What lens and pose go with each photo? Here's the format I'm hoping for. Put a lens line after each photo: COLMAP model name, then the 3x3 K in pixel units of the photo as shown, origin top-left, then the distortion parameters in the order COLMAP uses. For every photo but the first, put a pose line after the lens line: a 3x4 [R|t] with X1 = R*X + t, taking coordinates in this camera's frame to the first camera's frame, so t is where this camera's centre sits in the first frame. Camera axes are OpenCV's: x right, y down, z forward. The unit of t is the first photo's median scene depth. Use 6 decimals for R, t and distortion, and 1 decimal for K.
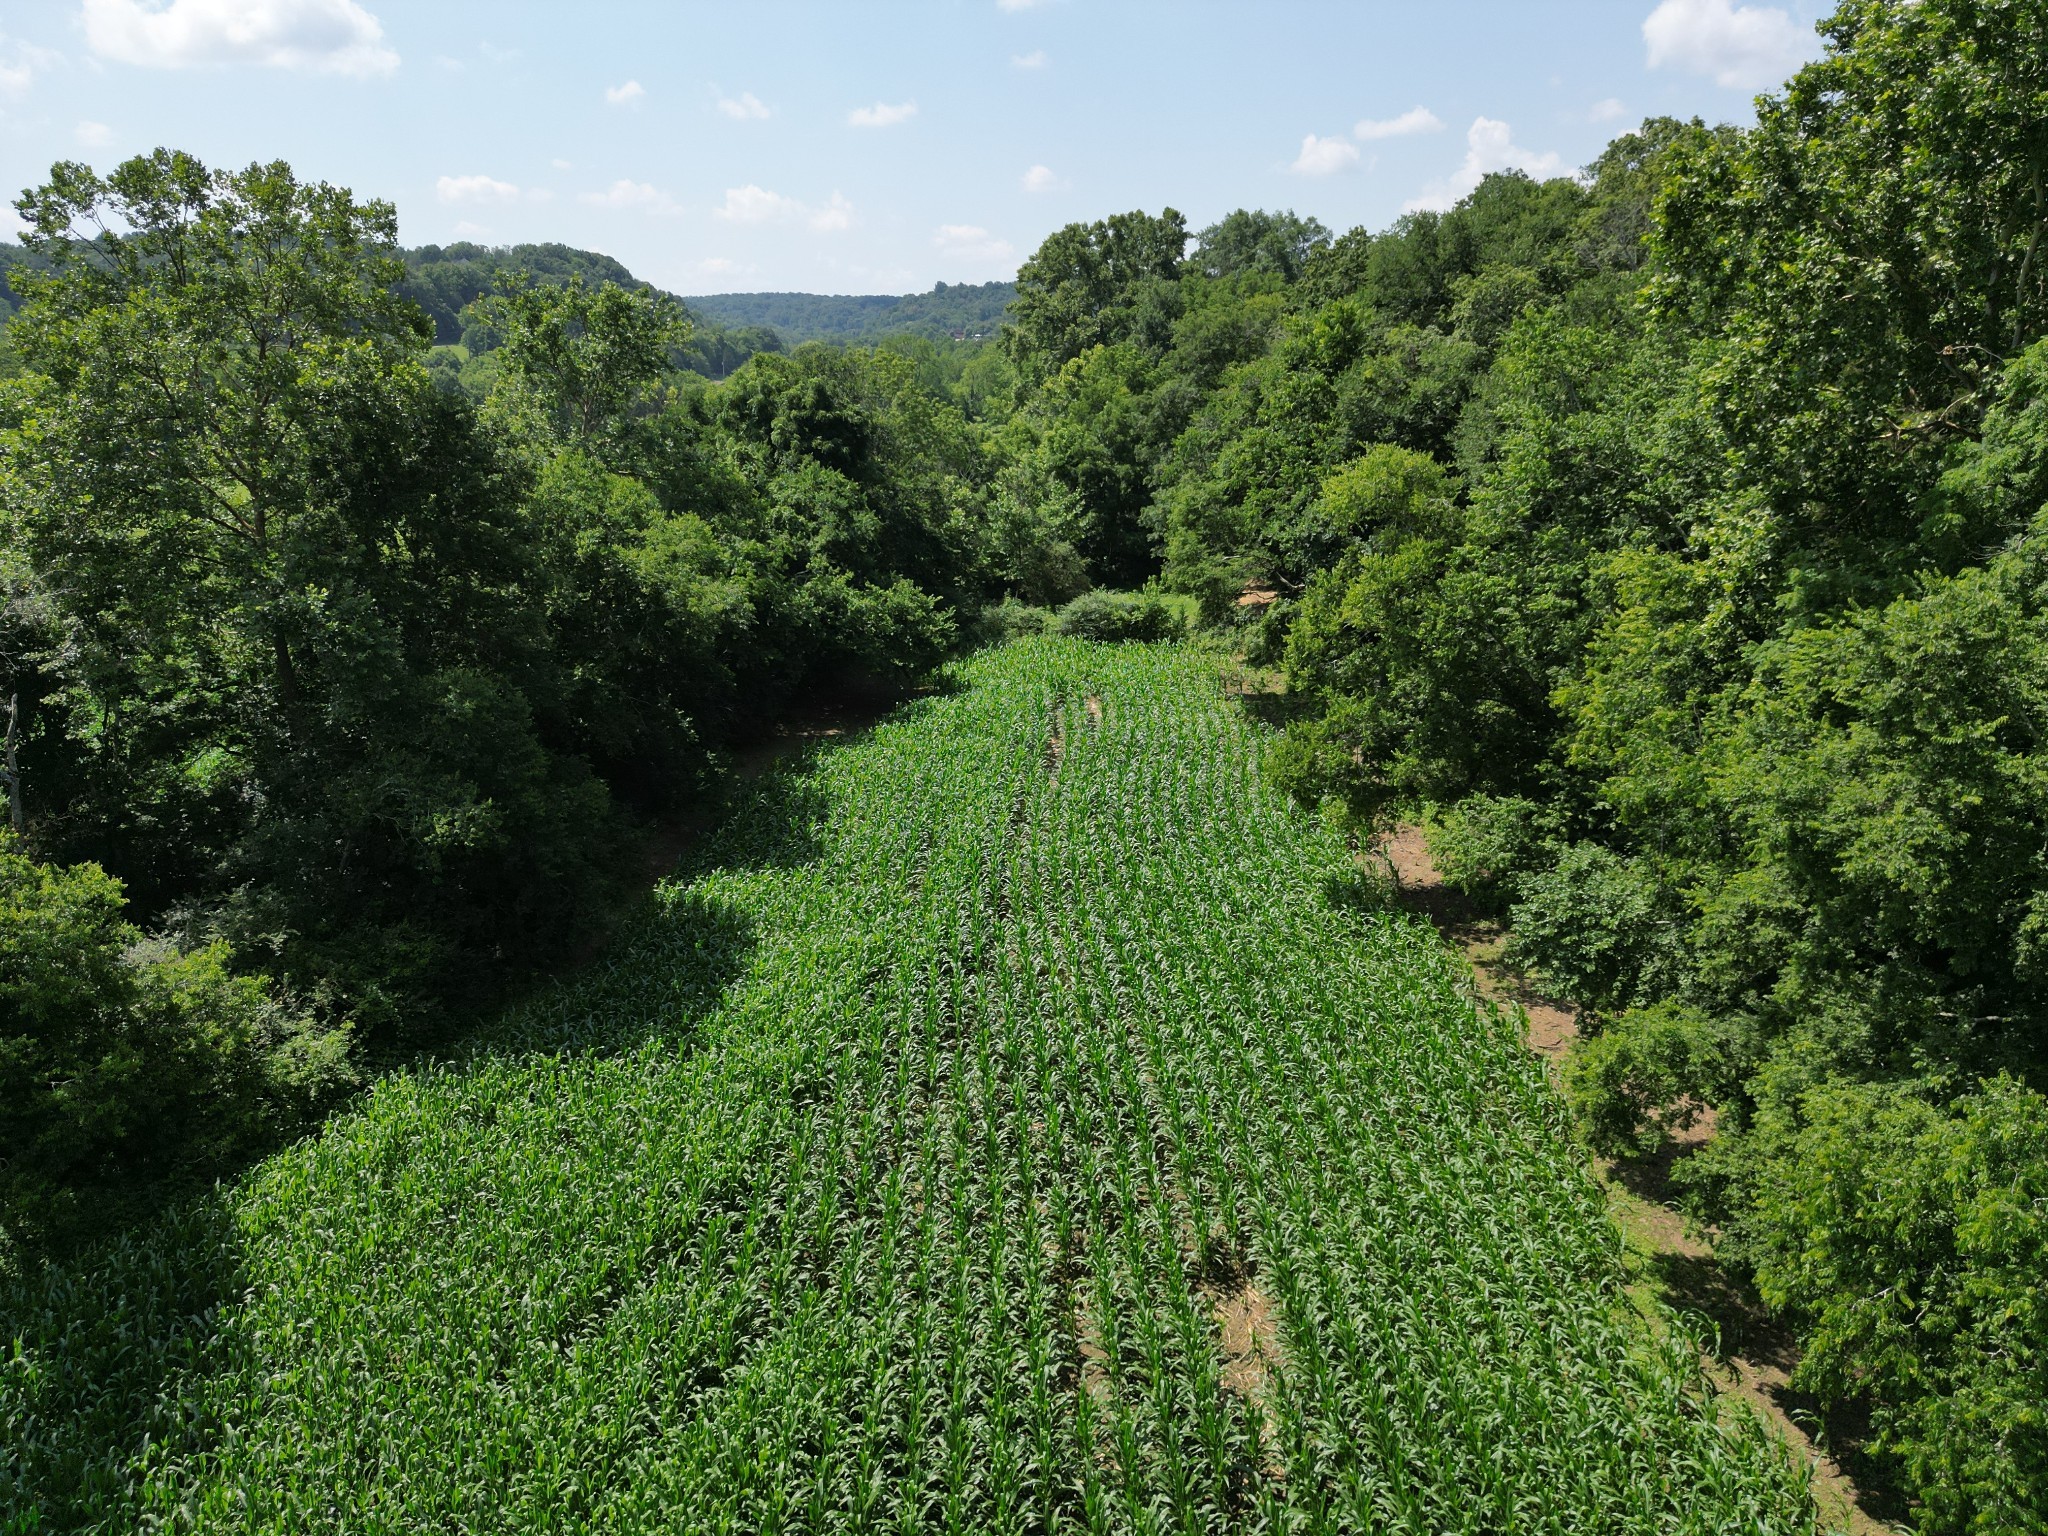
lens RADIAL K [[1493.1, 0, 1024.0], [0, 1493.1, 768.0], [0, 0, 1]] dist [0.029626, -0.004604]
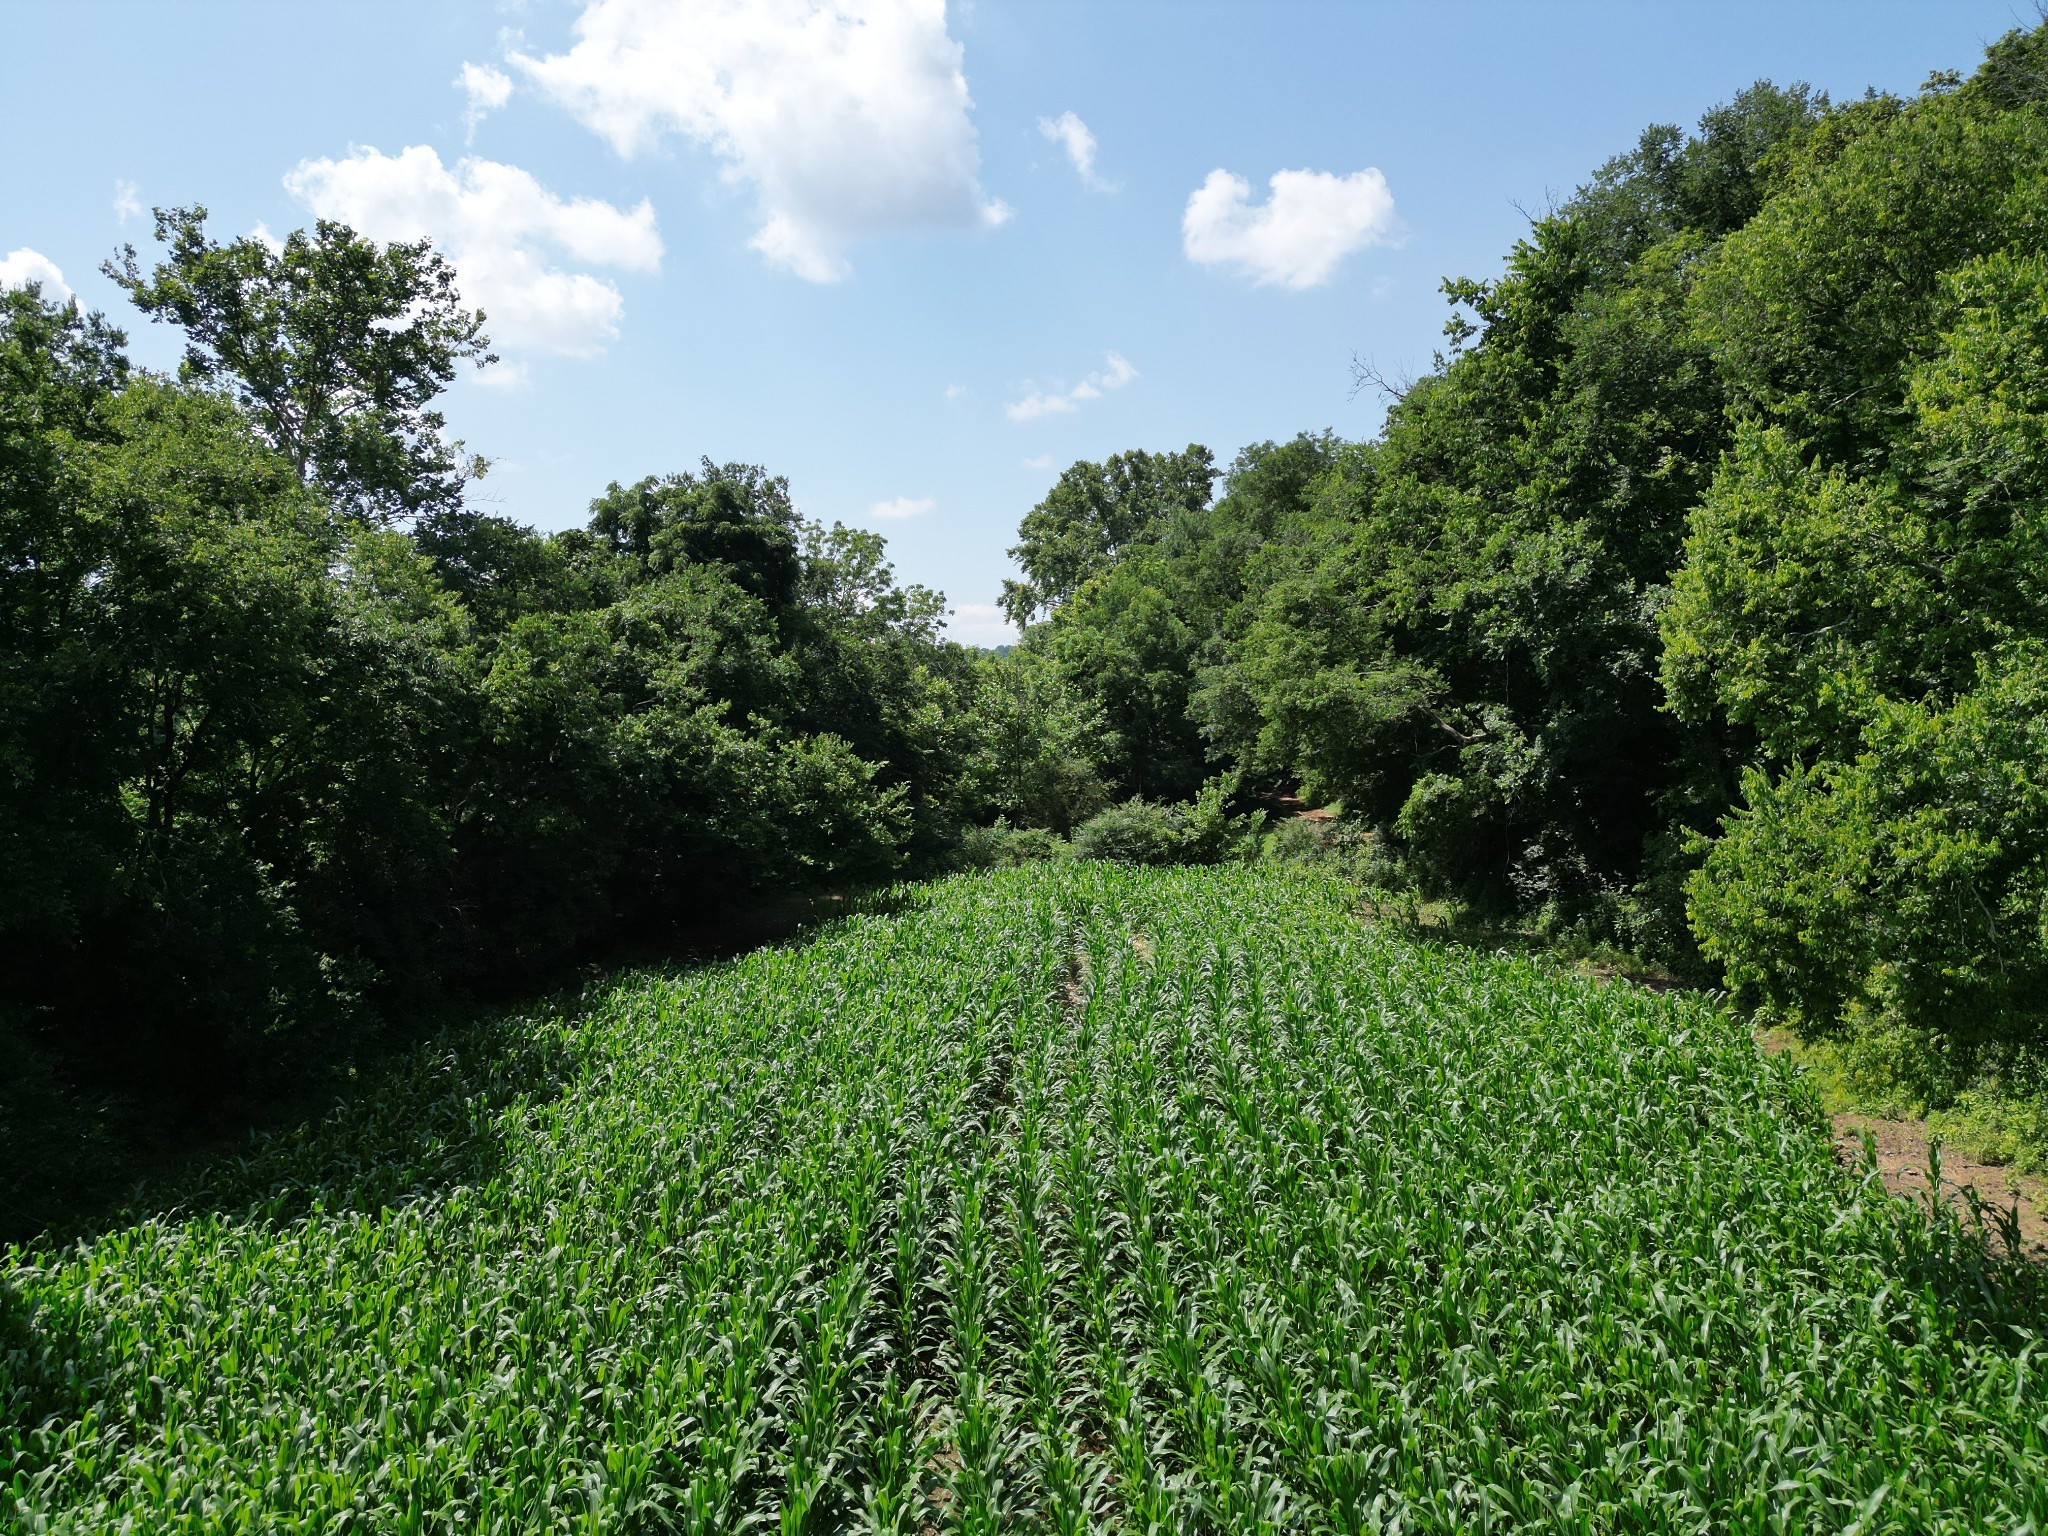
lens RADIAL K [[1493.1, 0, 1024.0], [0, 1493.1, 768.0], [0, 0, 1]] dist [0.029626, -0.004604]
pose [[0.999971, -0.003140, -0.006993, 0.005089], [0.001443, 0.973049, -0.230594, 0.024683], [0.007528, 0.230577, 0.973025, 0.329752]]
